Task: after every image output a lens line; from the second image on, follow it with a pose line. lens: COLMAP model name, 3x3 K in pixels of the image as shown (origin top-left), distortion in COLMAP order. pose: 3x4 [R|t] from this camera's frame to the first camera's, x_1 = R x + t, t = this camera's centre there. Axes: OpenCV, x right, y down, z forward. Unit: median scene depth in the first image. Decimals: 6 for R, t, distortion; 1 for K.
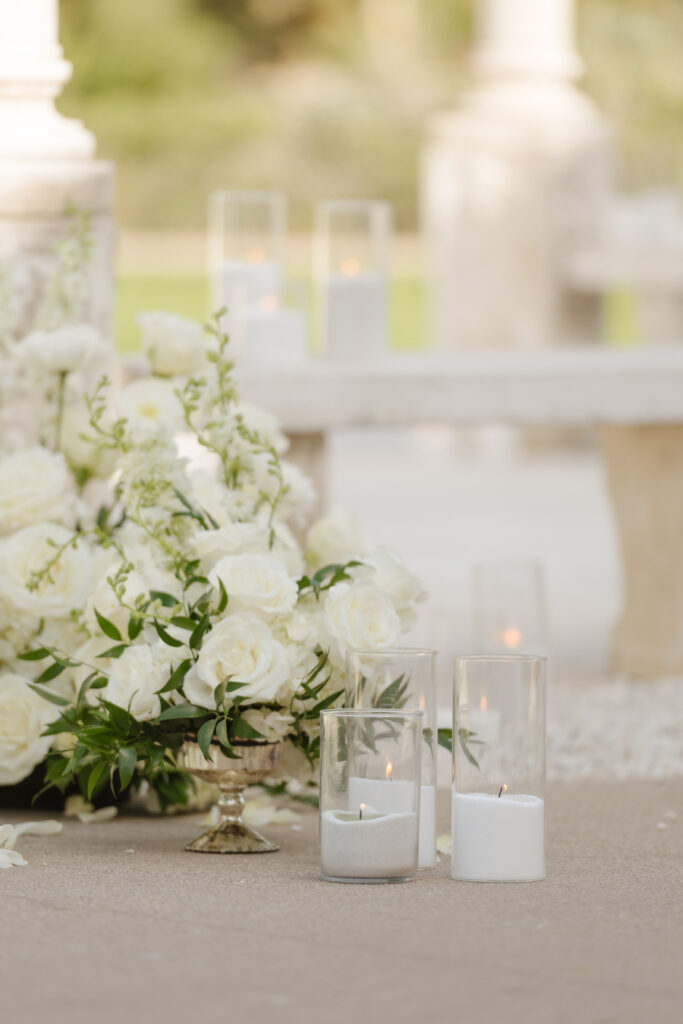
lens RADIAL K [[5635.5, 0, 342.0], [0, 5635.5, 512.7], [0, 0, 1]] dist [0.126516, 0.000000]
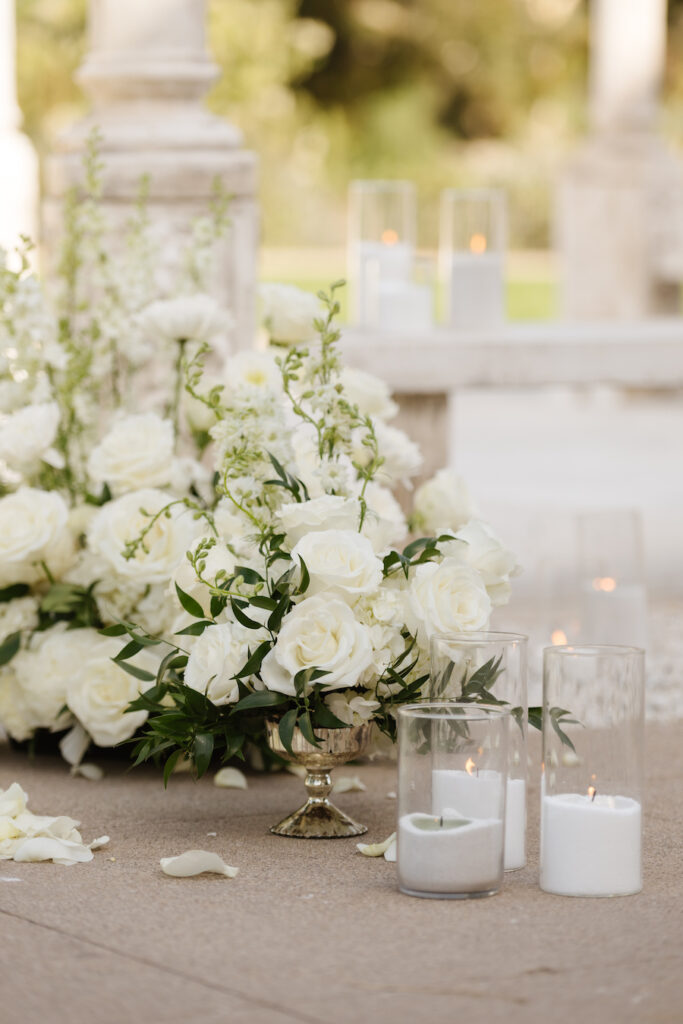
lens RADIAL K [[3196.9, 0, 339.5], [0, 3196.9, 510.0], [0, 0, 1]] dist [0.050326, 0.000000]
pose [[0.998377, 0.004302, -0.056796, 0.015201], [-0.002688, 0.999591, 0.028456, -0.011465], [0.056895, -0.028257, 0.997980, 0.451086]]
